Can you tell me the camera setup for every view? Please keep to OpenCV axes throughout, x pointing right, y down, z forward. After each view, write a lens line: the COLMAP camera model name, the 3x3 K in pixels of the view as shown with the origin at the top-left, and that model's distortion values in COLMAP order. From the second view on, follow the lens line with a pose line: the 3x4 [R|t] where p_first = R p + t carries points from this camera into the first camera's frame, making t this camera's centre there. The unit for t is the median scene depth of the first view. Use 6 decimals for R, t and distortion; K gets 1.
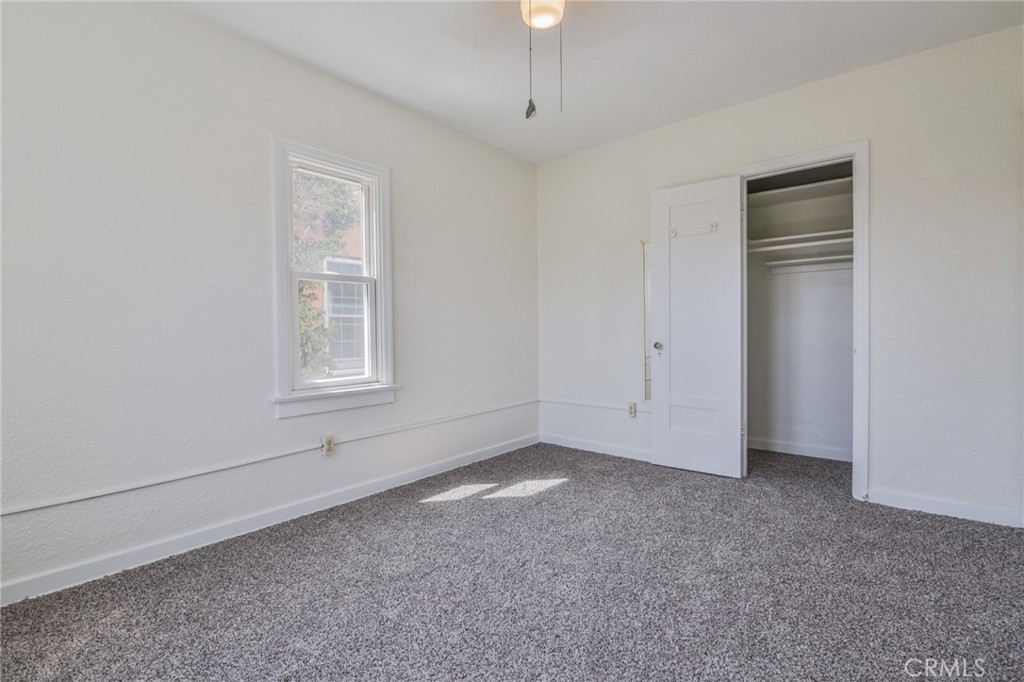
lens RADIAL K [[467.2, 0, 512.7], [0, 467.2, 334.3], [0, 0, 1]] dist [-0.001124, -0.012204]
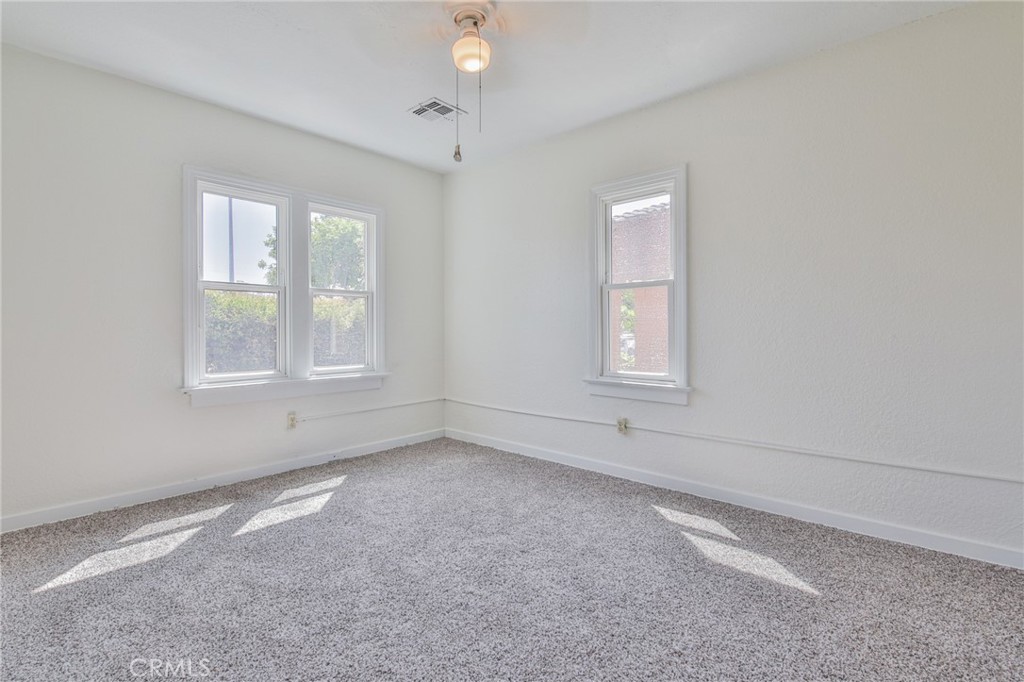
lens RADIAL K [[467.2, 0, 512.7], [0, 467.2, 334.3], [0, 0, 1]] dist [-0.001124, -0.012204]
pose [[-0.027561, 0.019178, -0.999436, 0.748617], [-0.007793, 0.999781, 0.019400, -0.017596], [0.999590, 0.008323, -0.027405, 0.694039]]
